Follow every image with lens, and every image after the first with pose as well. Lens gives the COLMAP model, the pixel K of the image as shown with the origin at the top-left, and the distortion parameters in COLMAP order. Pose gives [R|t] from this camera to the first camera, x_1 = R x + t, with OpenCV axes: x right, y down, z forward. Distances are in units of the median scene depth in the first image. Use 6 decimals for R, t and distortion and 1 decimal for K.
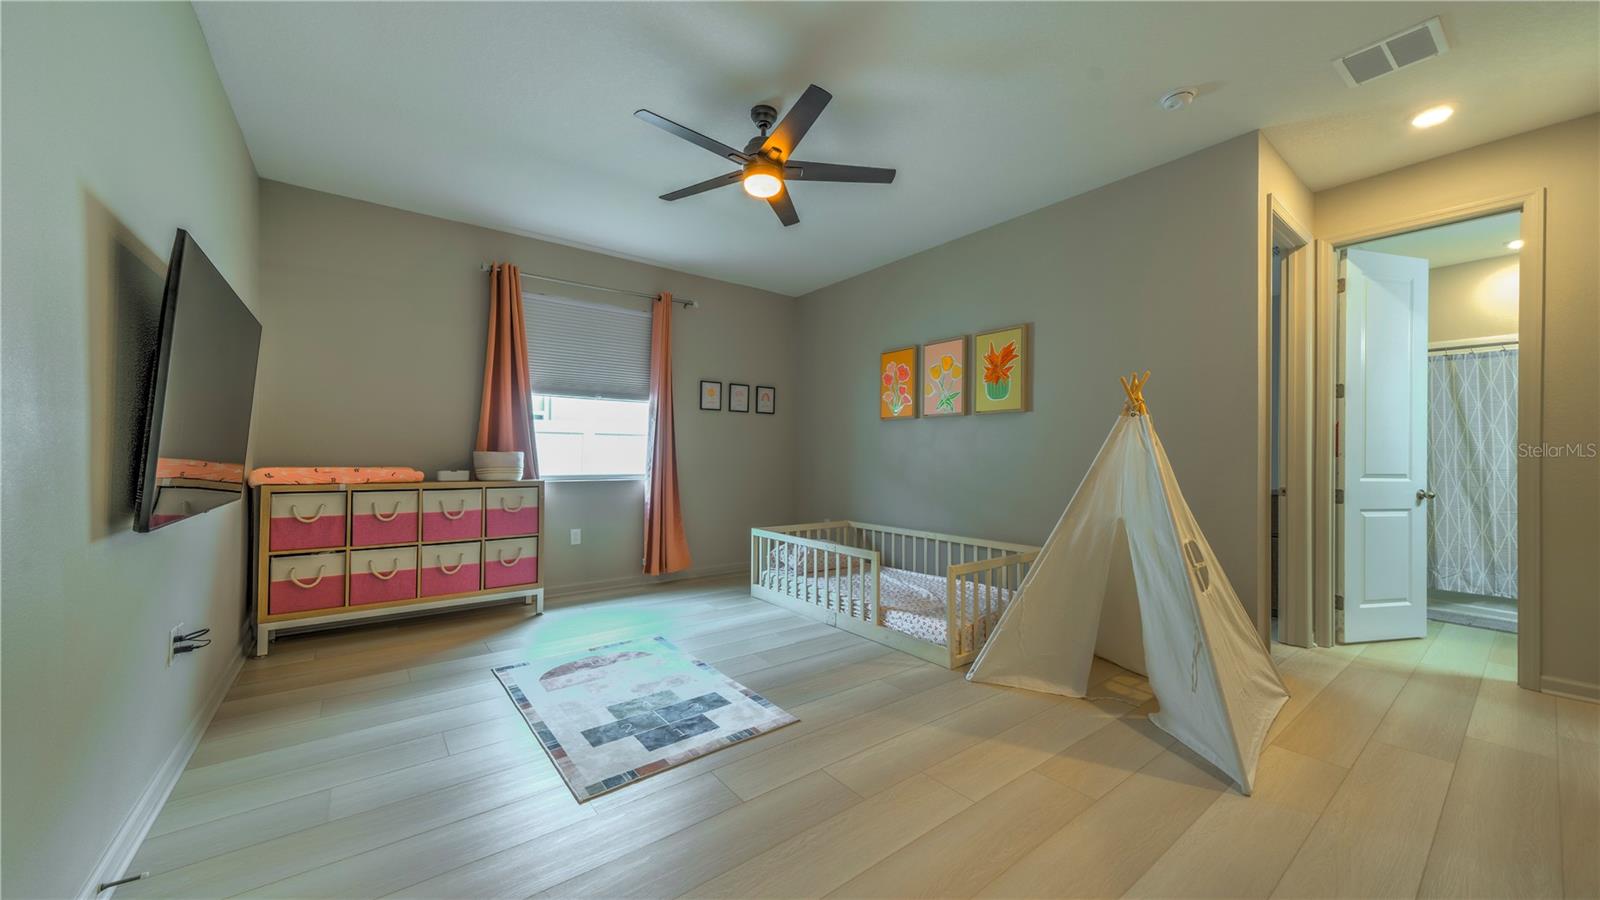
lens RADIAL K [[573.1, 0, 805.6], [0, 573.1, 450.4], [0, 0, 1]] dist [0.000660, 0.000046]
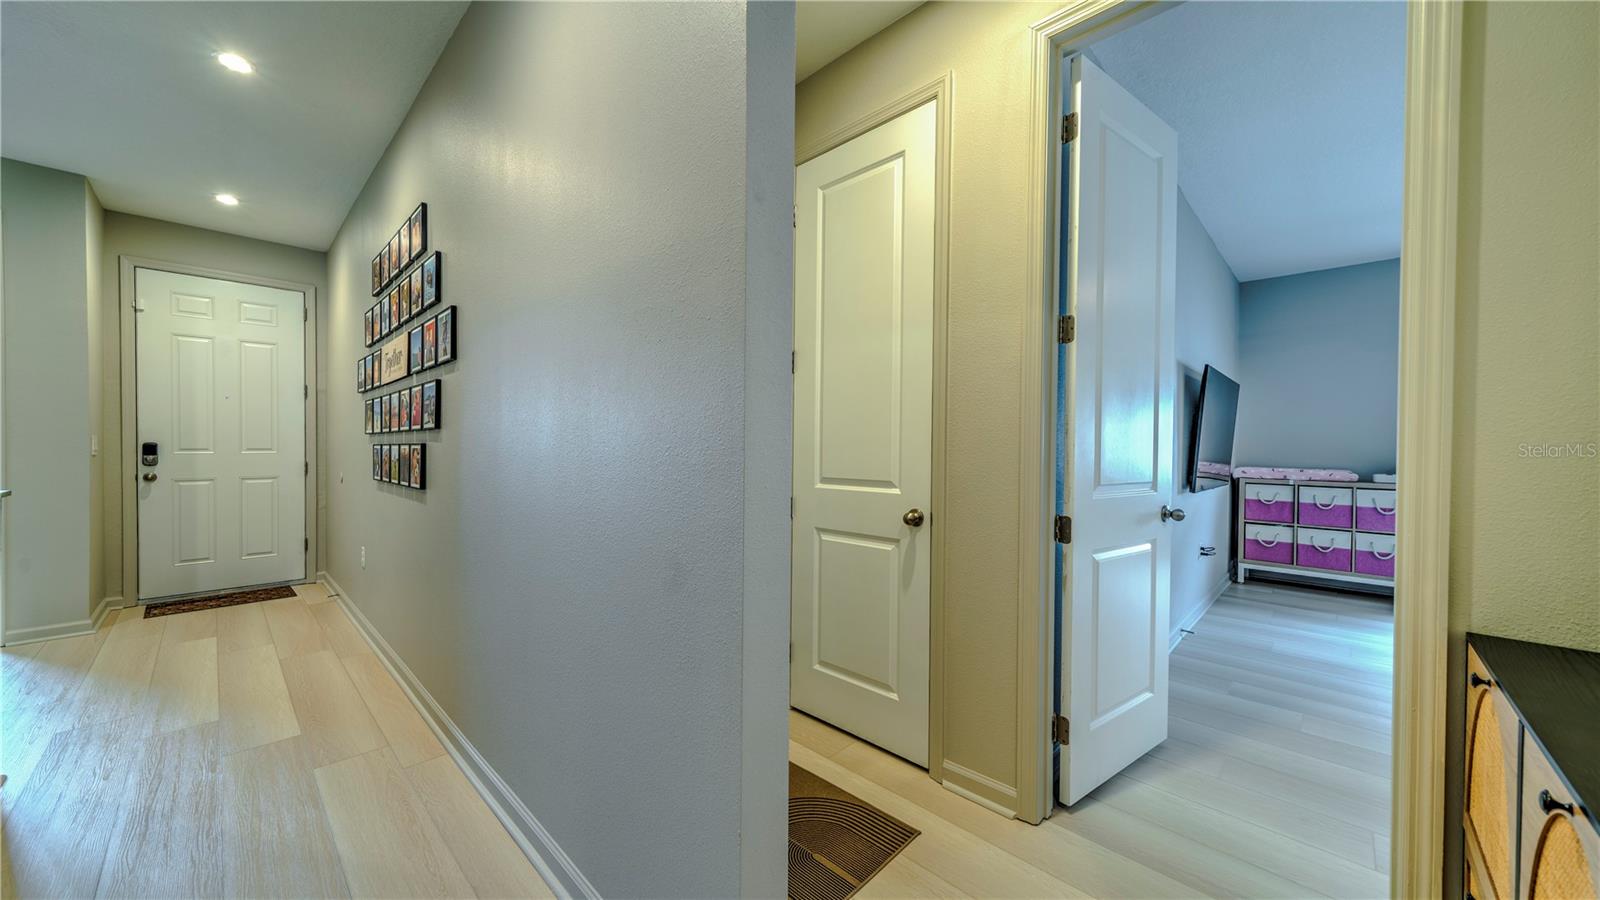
lens RADIAL K [[566.3, 0, 787.5], [0, 566.3, 446.2], [0, 0, 1]] dist [-0.000892, -0.000191]
pose [[0.134387, -0.004104, -0.990920, 0.440563], [-0.001645, 0.999989, -0.004364, -0.018394], [0.990927, 0.002217, 0.134379, -0.457624]]
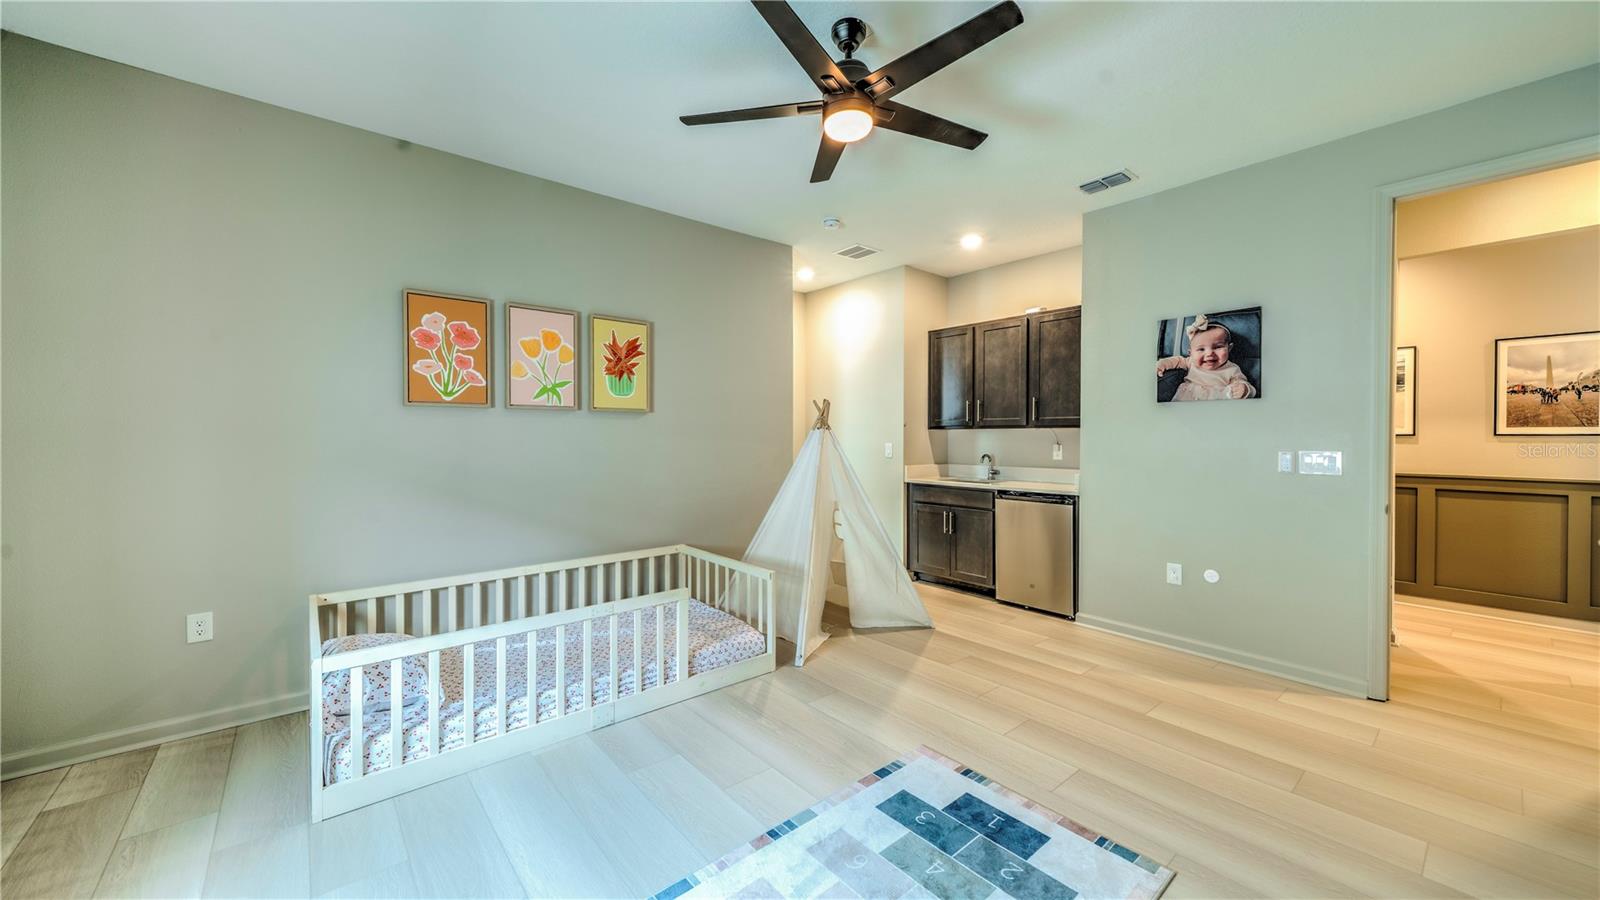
lens RADIAL K [[573.1, 0, 805.6], [0, 573.1, 450.4], [0, 0, 1]] dist [0.000660, 0.000046]
pose [[-0.037646, -0.024081, 0.999001, -0.691108], [-0.009485, 0.999673, 0.023740, -0.034297], [-0.999246, -0.008582, -0.037862, 0.893689]]
